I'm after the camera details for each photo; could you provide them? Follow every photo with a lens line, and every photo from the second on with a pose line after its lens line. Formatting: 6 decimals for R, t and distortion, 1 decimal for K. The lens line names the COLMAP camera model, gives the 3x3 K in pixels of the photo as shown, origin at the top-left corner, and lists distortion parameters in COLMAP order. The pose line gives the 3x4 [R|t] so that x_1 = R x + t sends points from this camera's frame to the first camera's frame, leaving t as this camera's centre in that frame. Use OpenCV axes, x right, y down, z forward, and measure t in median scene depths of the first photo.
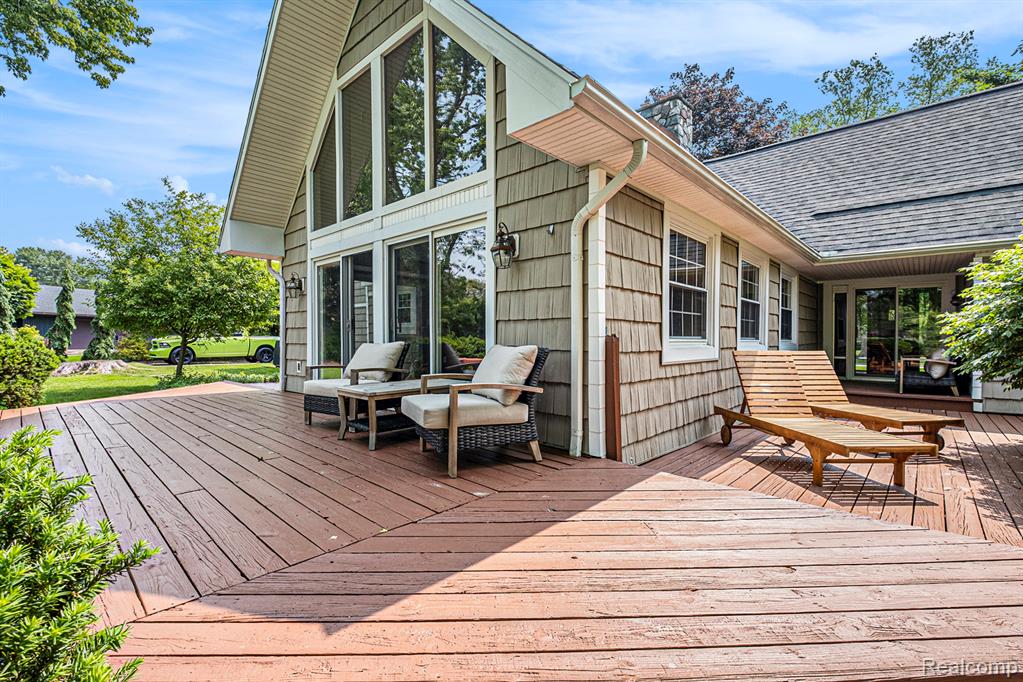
lens RADIAL K [[451.5, 0, 511.1], [0, 451.5, 341.3], [0, 0, 1]] dist [-0.001882, -0.000261]
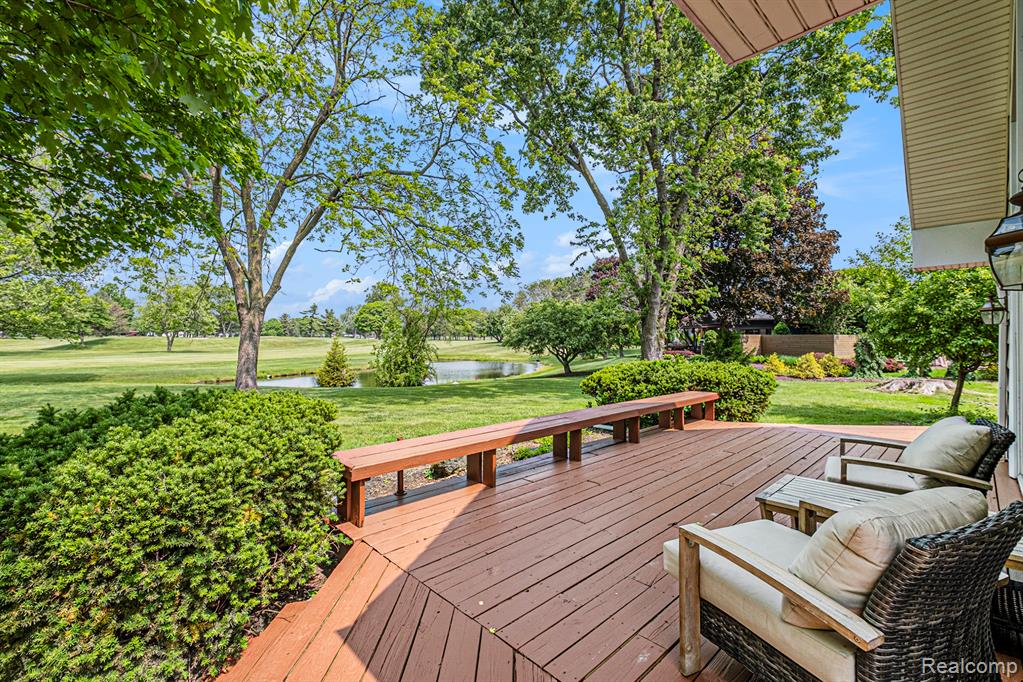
lens RADIAL K [[451.5, 0, 514.5], [0, 451.5, 343.0], [0, 0, 1]] dist [-0.001882, -0.000261]
pose [[-0.056597, 0.001392, -0.998396, 0.162773], [-0.007713, 0.999969, 0.001831, -0.048815], [0.998367, 0.007804, -0.056585, 0.254390]]
